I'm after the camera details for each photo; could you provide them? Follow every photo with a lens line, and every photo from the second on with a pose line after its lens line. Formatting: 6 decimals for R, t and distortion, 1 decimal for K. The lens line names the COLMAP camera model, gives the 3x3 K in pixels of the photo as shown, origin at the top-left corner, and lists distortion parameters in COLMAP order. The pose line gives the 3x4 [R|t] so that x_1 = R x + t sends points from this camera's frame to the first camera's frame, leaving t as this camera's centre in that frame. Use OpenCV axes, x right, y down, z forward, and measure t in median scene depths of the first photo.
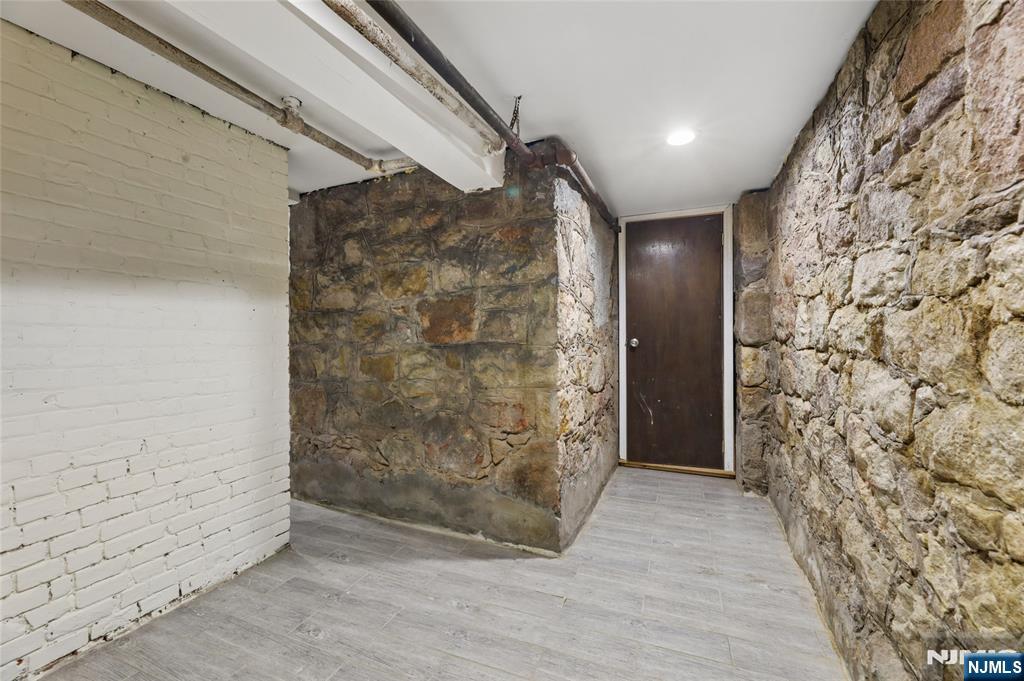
lens RADIAL K [[424.2, 0, 506.7], [0, 424.2, 331.2], [0, 0, 1]] dist [-0.001111, -0.000208]
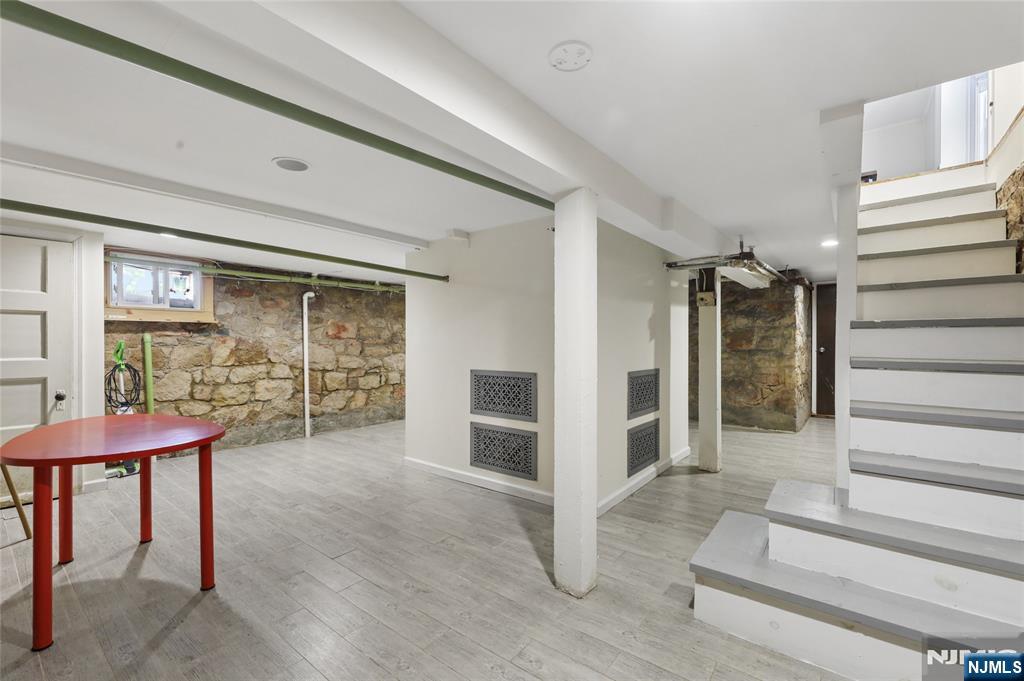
lens RADIAL K [[435.4, 0, 512.0], [0, 435.4, 340.5], [0, 0, 1]] dist [0.001271, 0.000145]
pose [[0.964622, 0.002125, -0.263629, -0.774692], [0.000458, 0.999953, 0.009735, -0.050500], [0.263637, -0.009511, 0.964575, -1.835156]]
